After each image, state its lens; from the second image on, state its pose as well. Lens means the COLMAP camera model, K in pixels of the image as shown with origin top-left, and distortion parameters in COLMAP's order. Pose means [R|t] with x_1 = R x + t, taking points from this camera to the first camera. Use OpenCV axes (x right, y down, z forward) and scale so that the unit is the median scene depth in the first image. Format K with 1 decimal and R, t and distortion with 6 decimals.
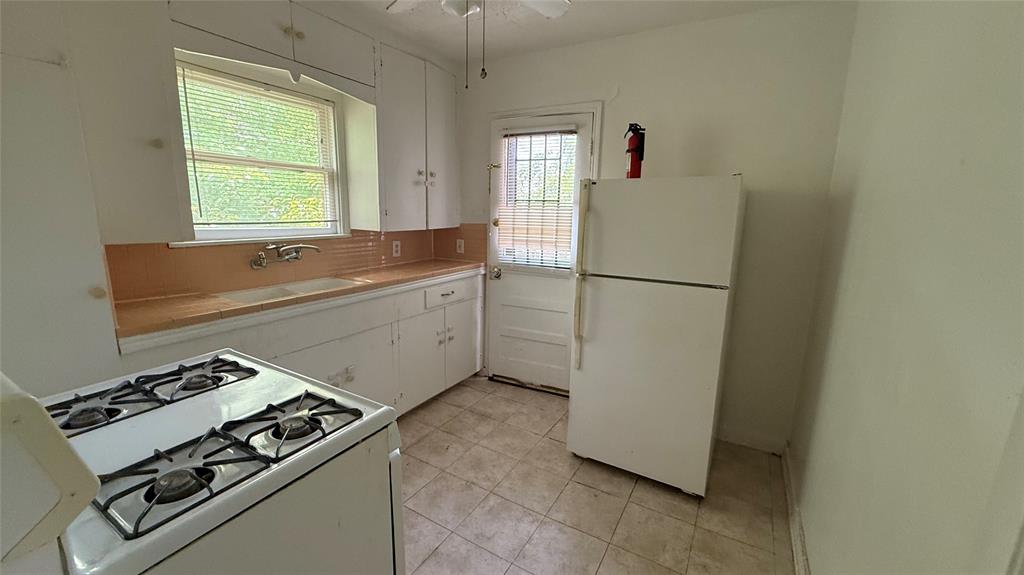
lens RADIAL K [[413.3, 0, 510.4], [0, 413.3, 287.4], [0, 0, 1]] dist [0.000977, 0.000184]
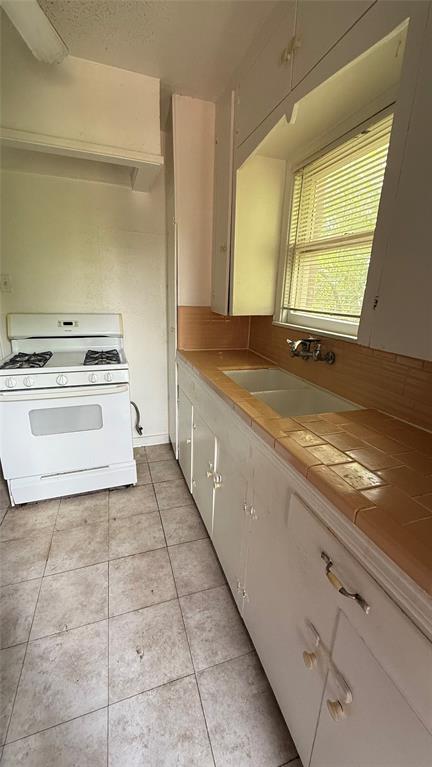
lens RADIAL K [[309.5, 0, 219.9], [0, 309.5, 382.3], [0, 0, 1]] dist [0.000977, 0.000184]
pose [[-0.652565, 0.173580, -0.737583, 0.063100], [-0.194278, 0.902541, 0.384285, -0.254453], [0.732404, 0.394067, -0.555244, 1.389208]]
